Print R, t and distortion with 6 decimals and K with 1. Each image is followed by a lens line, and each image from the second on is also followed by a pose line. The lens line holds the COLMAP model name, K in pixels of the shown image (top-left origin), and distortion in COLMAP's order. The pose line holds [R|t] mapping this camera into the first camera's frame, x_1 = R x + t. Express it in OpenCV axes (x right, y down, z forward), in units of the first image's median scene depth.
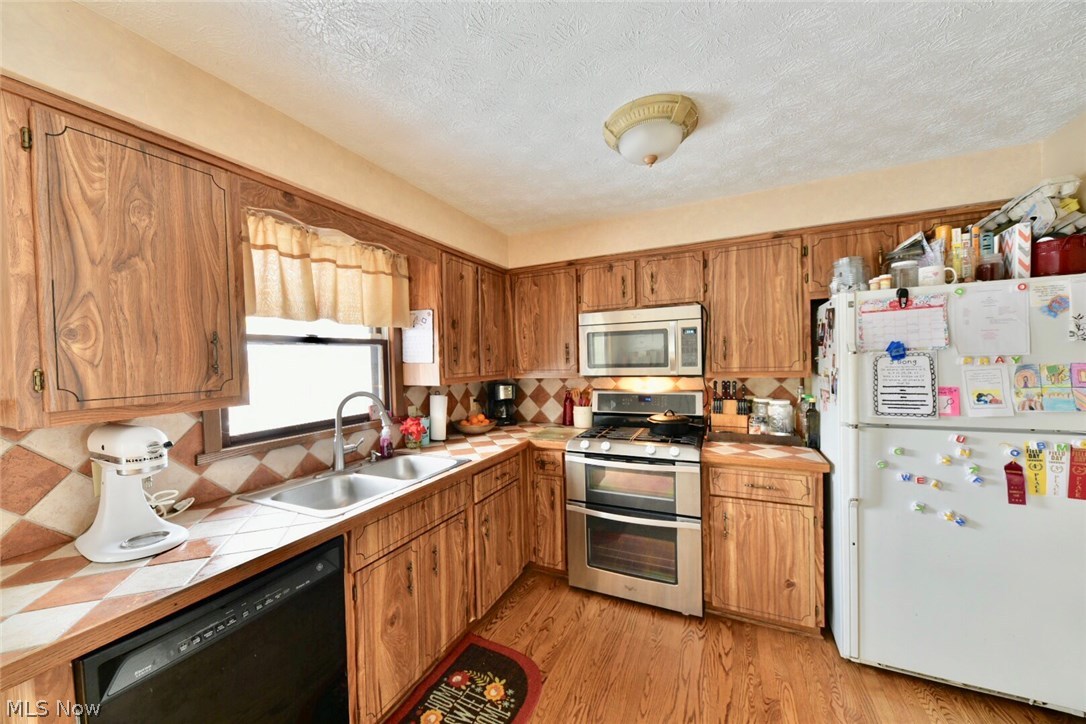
lens RADIAL K [[394.7, 0, 543.9], [0, 394.7, 367.7], [0, 0, 1]] dist [-0.000046, -0.000049]
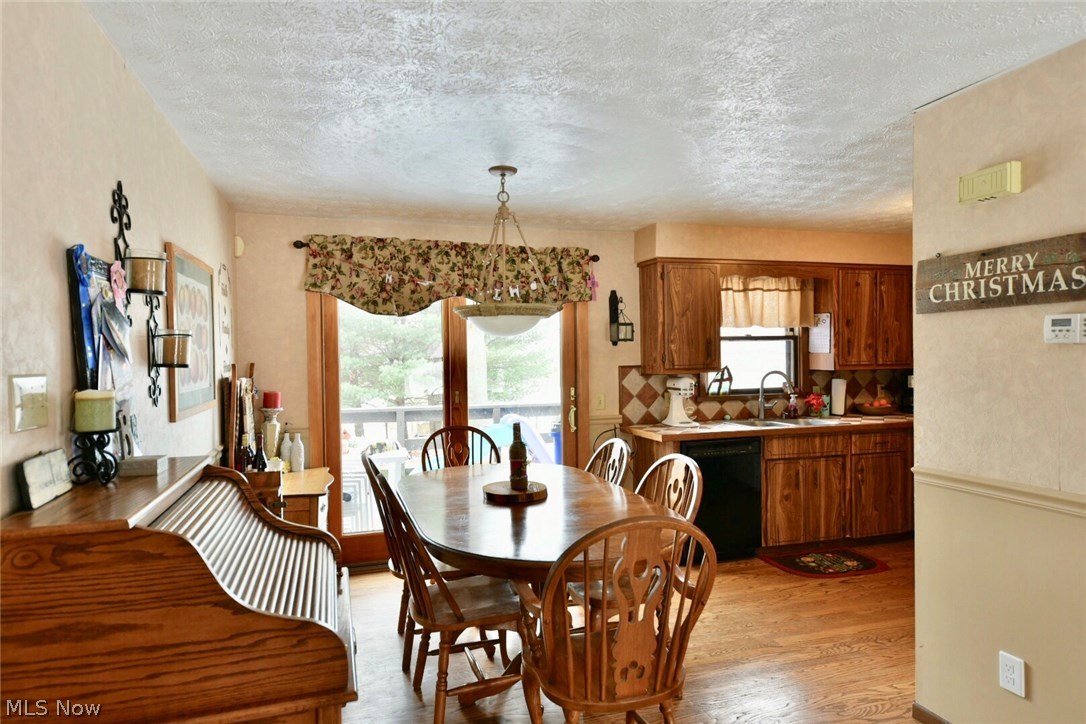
lens RADIAL K [[658.9, 0, 547.0], [0, 658.9, 366.0], [0, 0, 1]] dist [0.027650, 0.003551]
pose [[0.685387, 0.024851, -0.727755, 0.791789], [-0.018721, 0.999688, 0.016506, 0.014695], [0.727938, 0.002311, 0.685639, -1.404201]]
